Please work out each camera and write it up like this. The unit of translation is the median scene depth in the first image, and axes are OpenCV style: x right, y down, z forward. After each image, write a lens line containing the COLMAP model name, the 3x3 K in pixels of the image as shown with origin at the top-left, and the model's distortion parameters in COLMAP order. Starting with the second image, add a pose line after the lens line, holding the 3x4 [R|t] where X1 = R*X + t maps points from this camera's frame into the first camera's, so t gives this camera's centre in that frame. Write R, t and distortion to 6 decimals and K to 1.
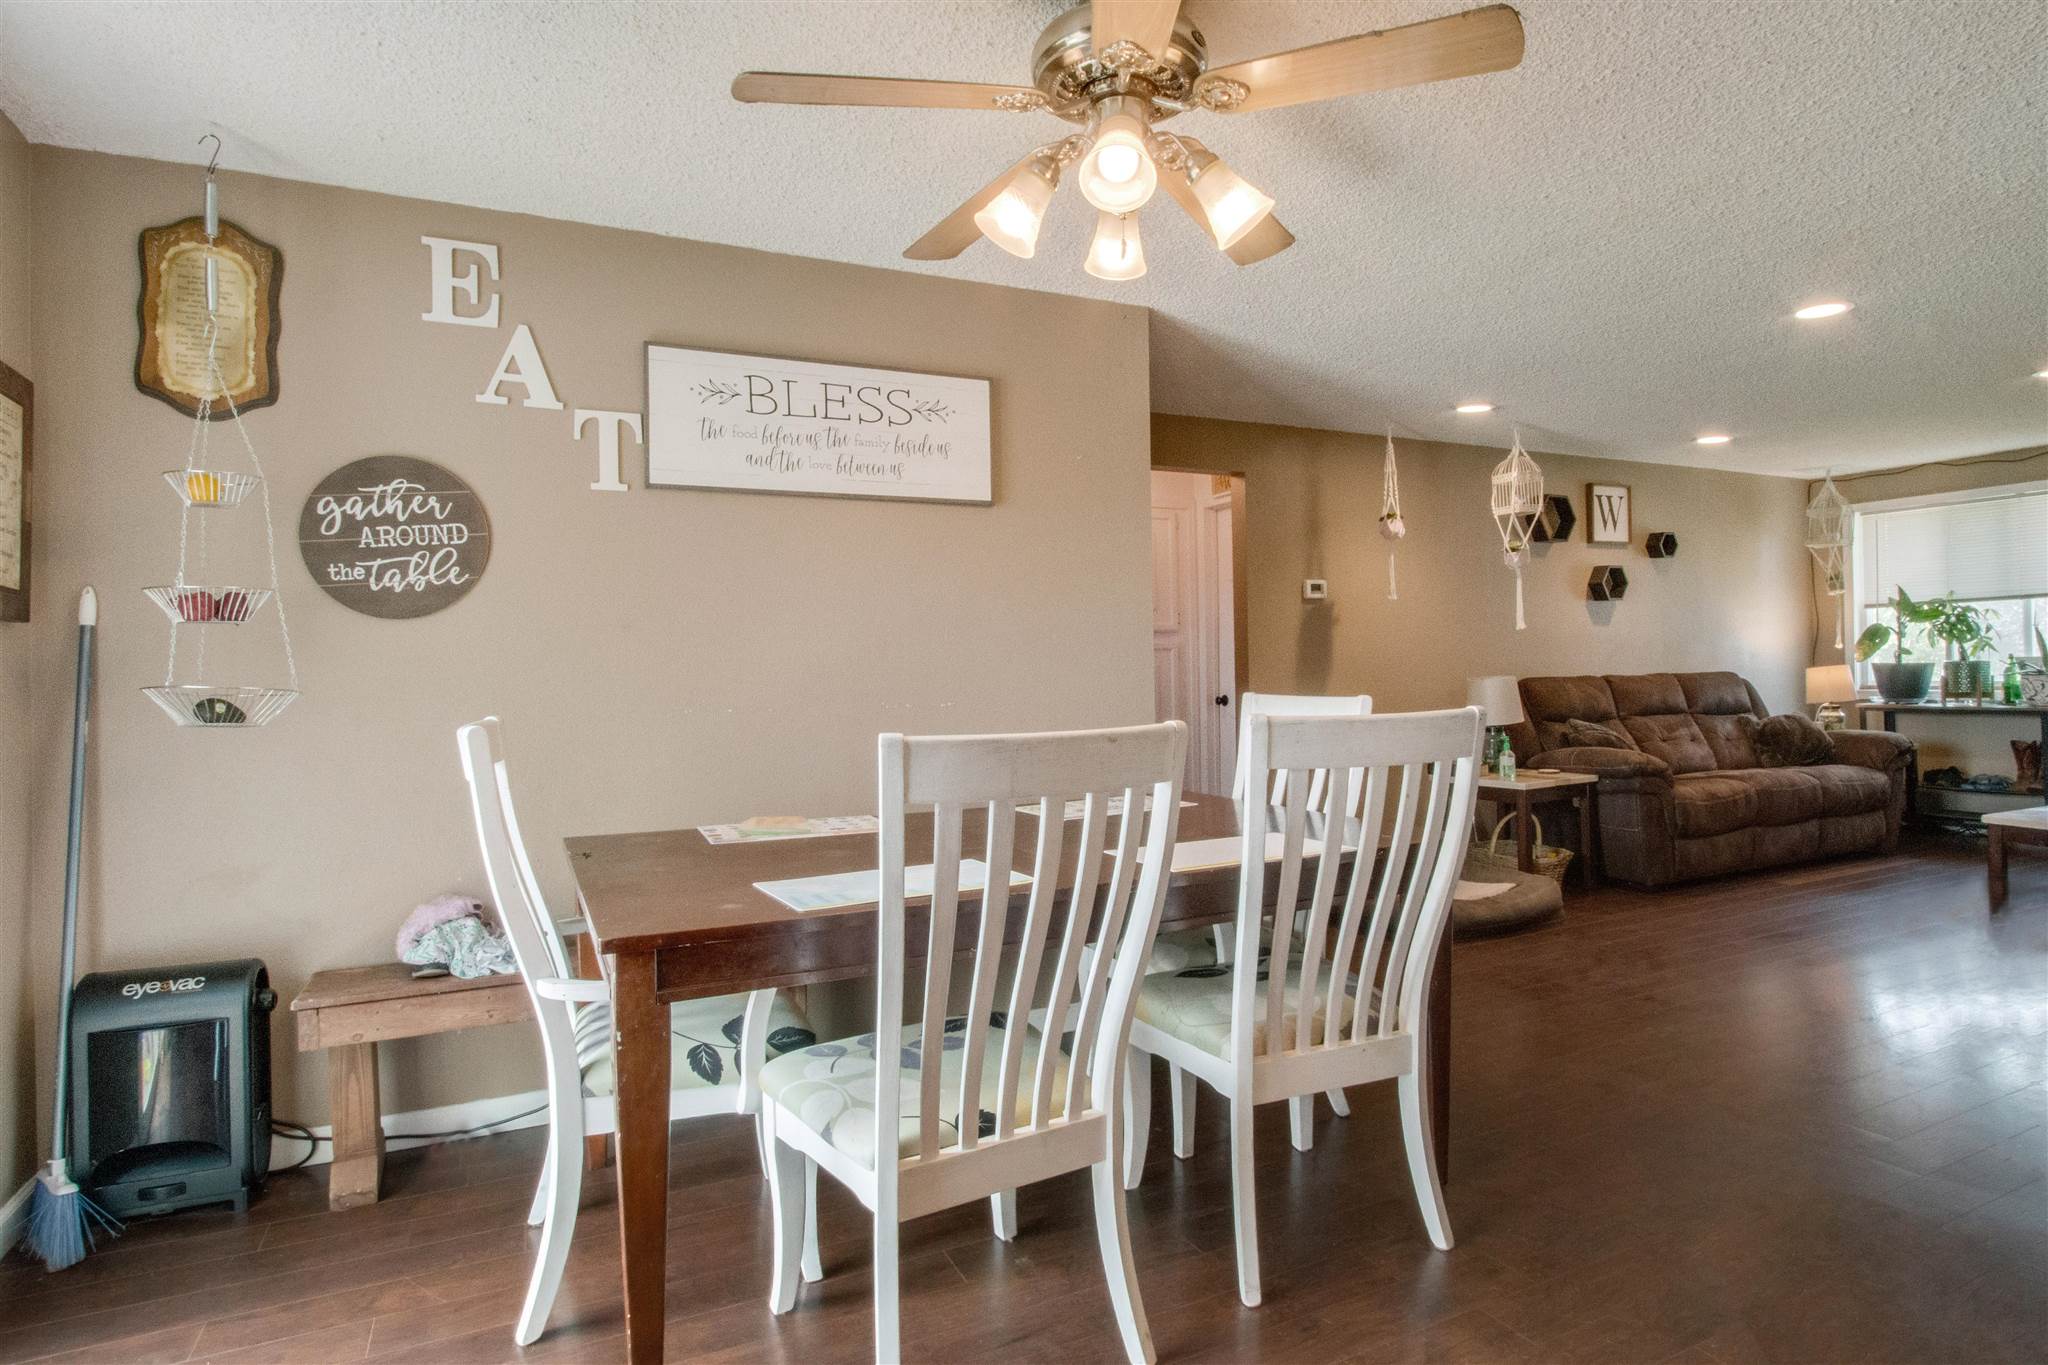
lens RADIAL K [[1099.2, 0, 1057.9], [0, 1099.2, 657.0], [0, 0, 1]] dist [-0.014605, 0.000383]
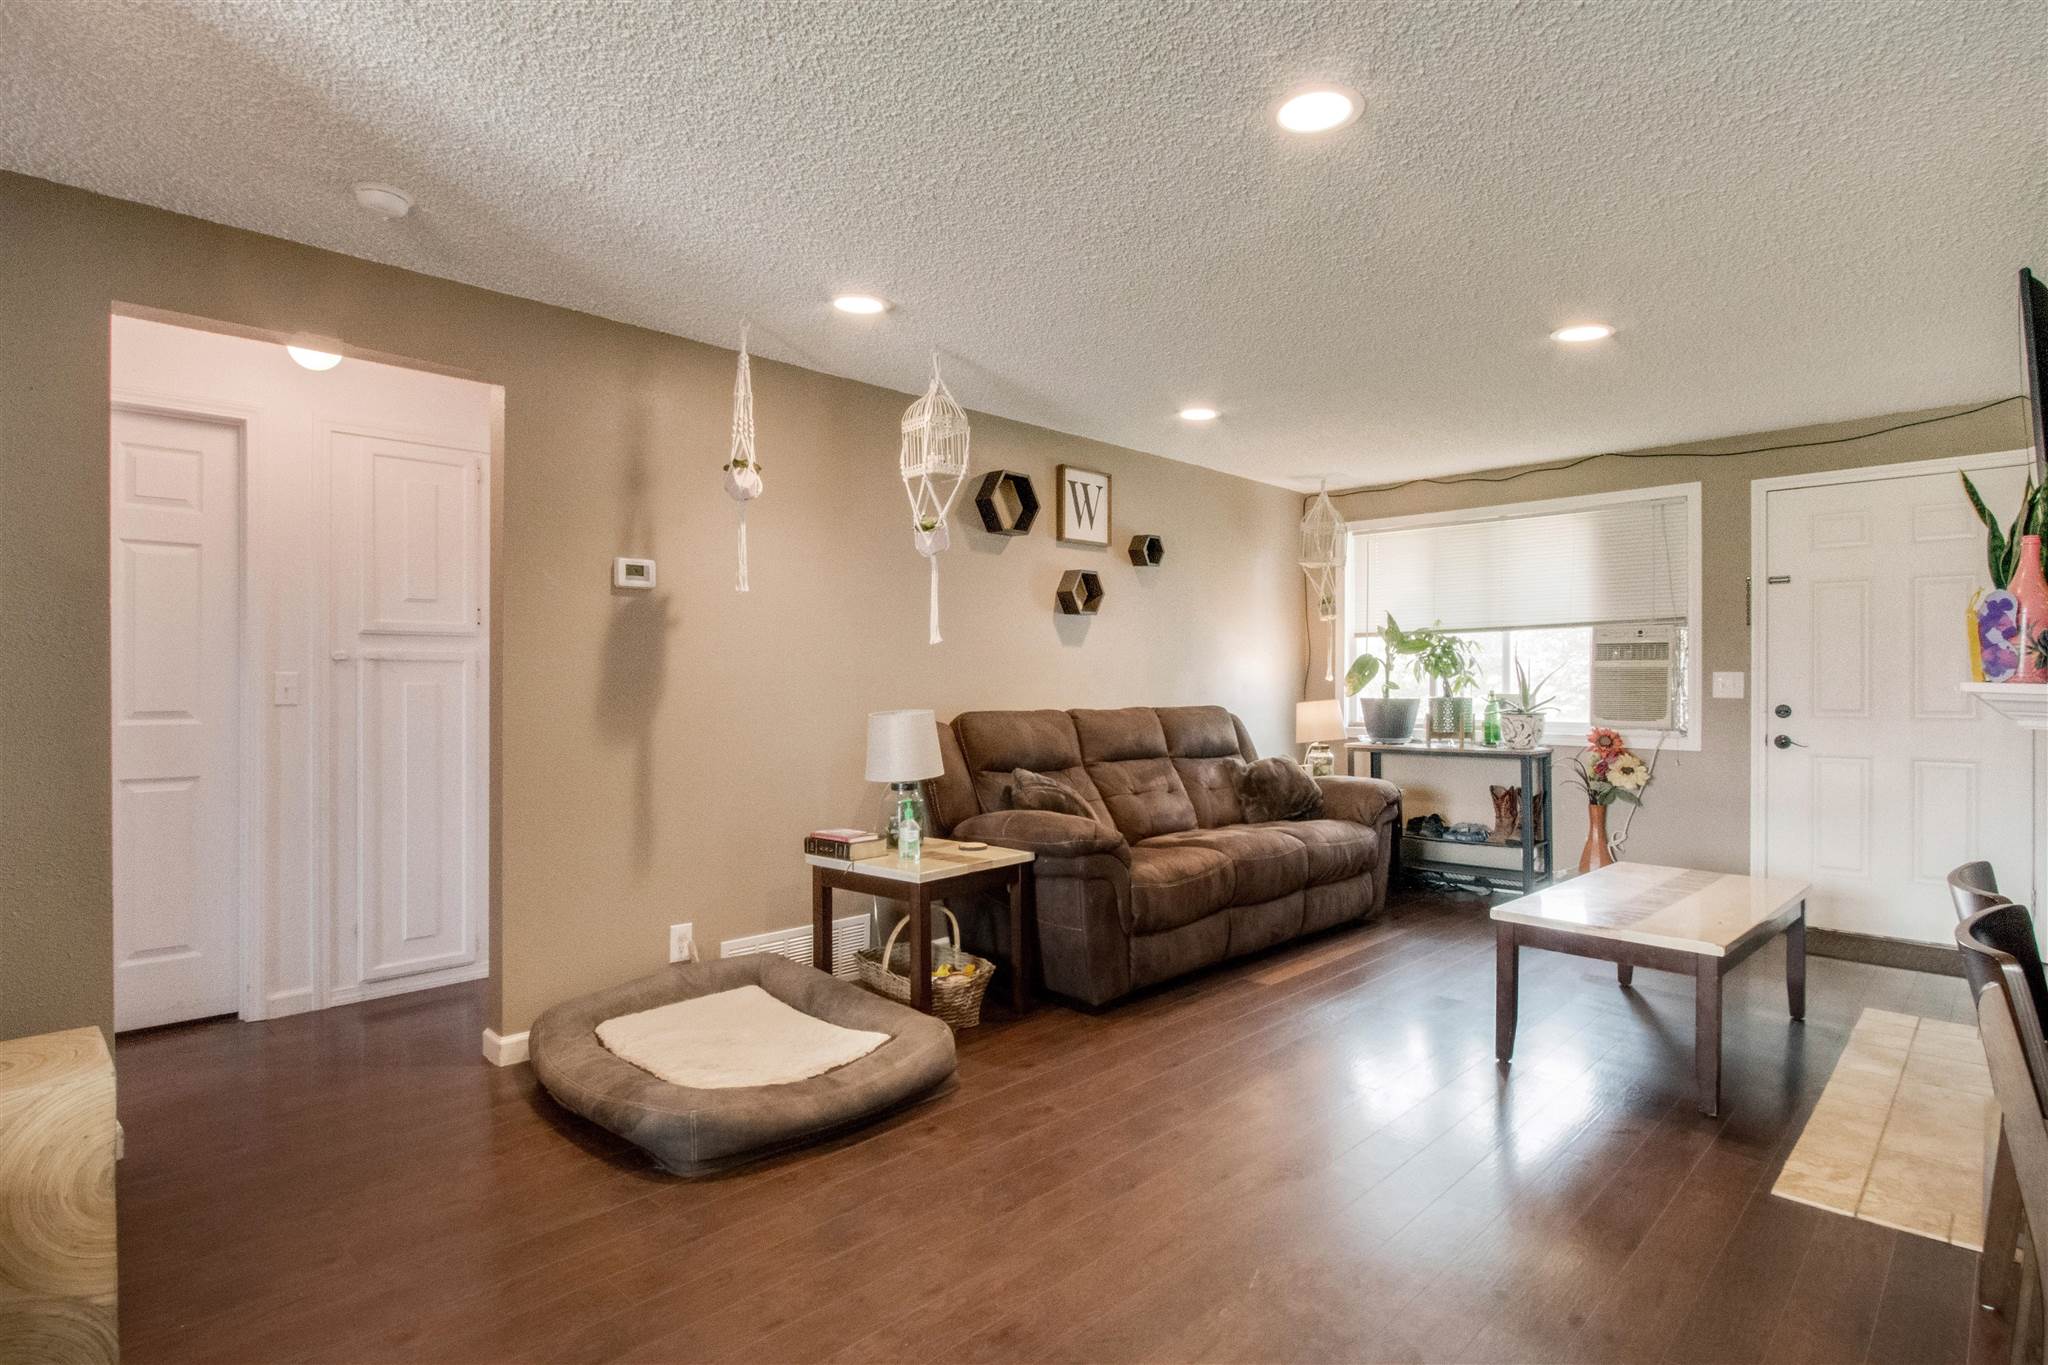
lens RADIAL K [[978.3, 0, 1027.1], [0, 978.3, 681.2], [0, 0, 1]] dist [-0.015787, 0.000962]
pose [[0.948816, 0.020091, 0.315191, 0.248657], [-0.021040, 0.999779, -0.000392, -0.002468], [-0.315129, -0.006260, 0.949028, 0.346503]]
